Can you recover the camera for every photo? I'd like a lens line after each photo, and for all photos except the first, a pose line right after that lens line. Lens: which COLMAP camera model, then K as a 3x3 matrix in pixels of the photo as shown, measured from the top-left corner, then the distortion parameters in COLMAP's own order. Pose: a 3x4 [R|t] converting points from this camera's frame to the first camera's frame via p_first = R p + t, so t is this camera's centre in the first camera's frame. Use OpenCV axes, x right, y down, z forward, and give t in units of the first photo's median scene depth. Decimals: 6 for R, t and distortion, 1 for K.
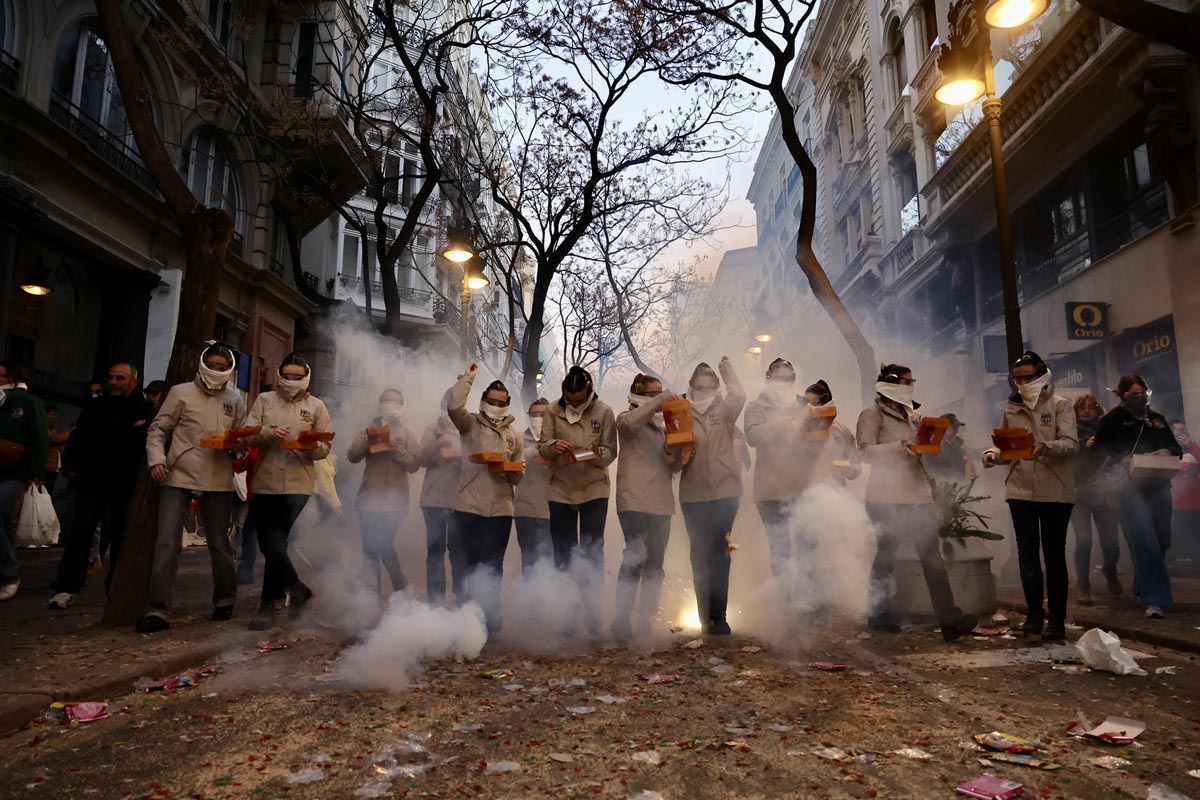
lens RADIAL K [[821.6, 0, 600.0], [0, 821.6, 397.7], [0, 0, 1]] dist [-0.087716, 0.050339]
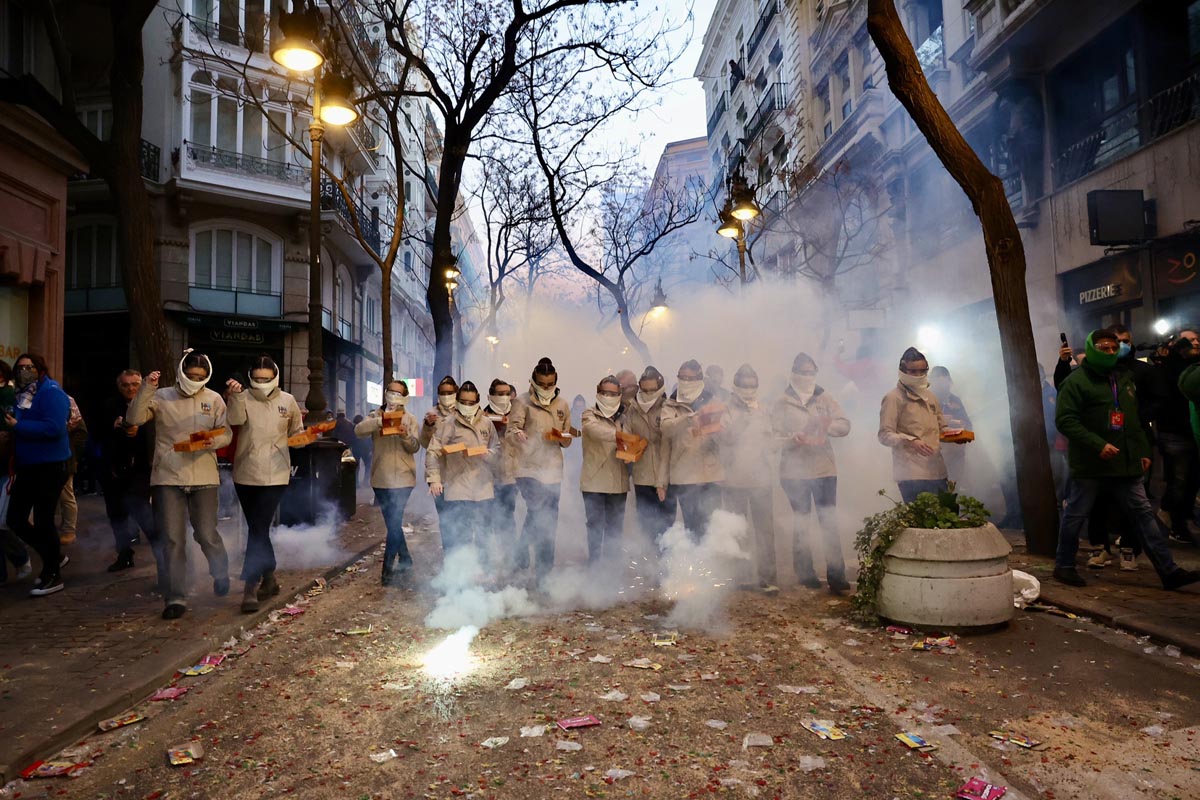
lens RADIAL K [[821.6, 0, 597.0], [0, 821.6, 399.1], [0, 0, 1]] dist [-0.087716, 0.050339]
pose [[0.996728, -0.020028, 0.078303, 0.002013], [0.011624, 0.994261, 0.106349, 0.022101], [-0.079983, -0.105091, 0.991241, 0.336995]]
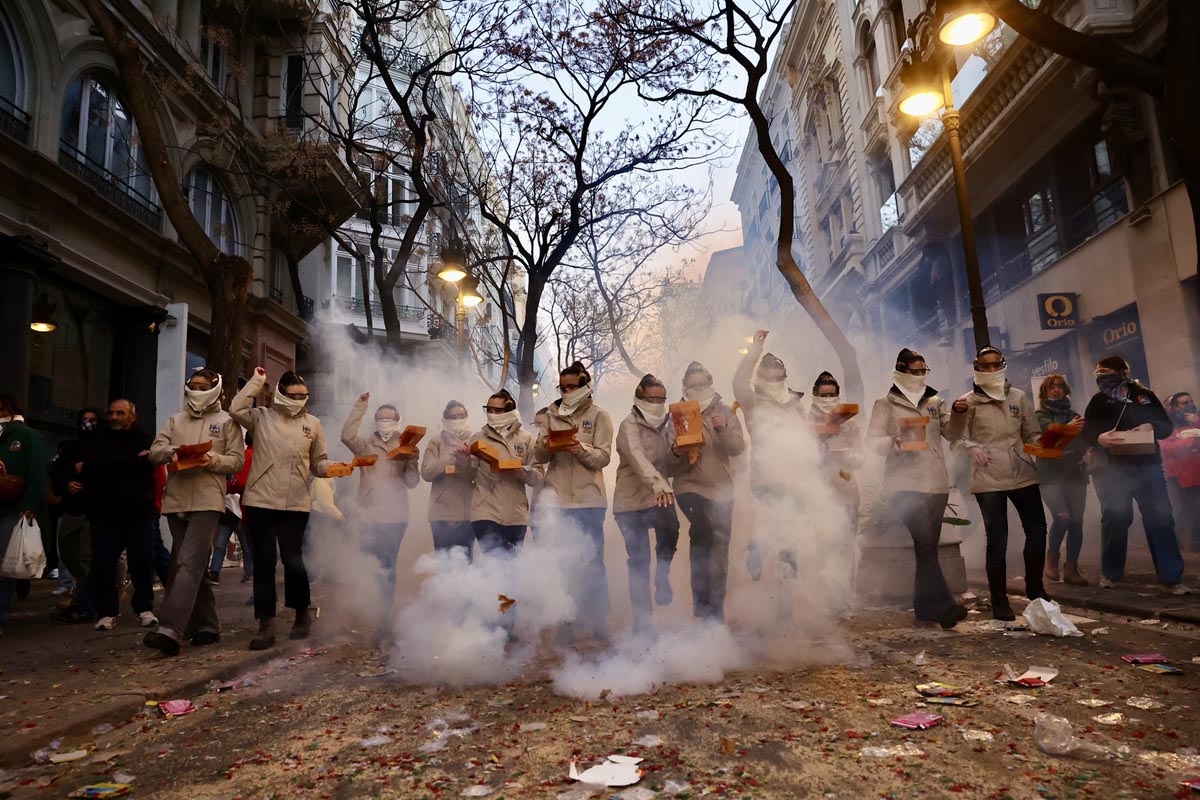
lens RADIAL K [[821.6, 0, 602.6], [0, 821.6, 397.1], [0, 0, 1]] dist [-0.087716, 0.050339]
pose [[0.998831, -0.047495, 0.008998, -0.000032], [0.047548, 0.998852, -0.005768, -0.004921], [-0.008714, 0.006189, 0.999943, -0.032855]]
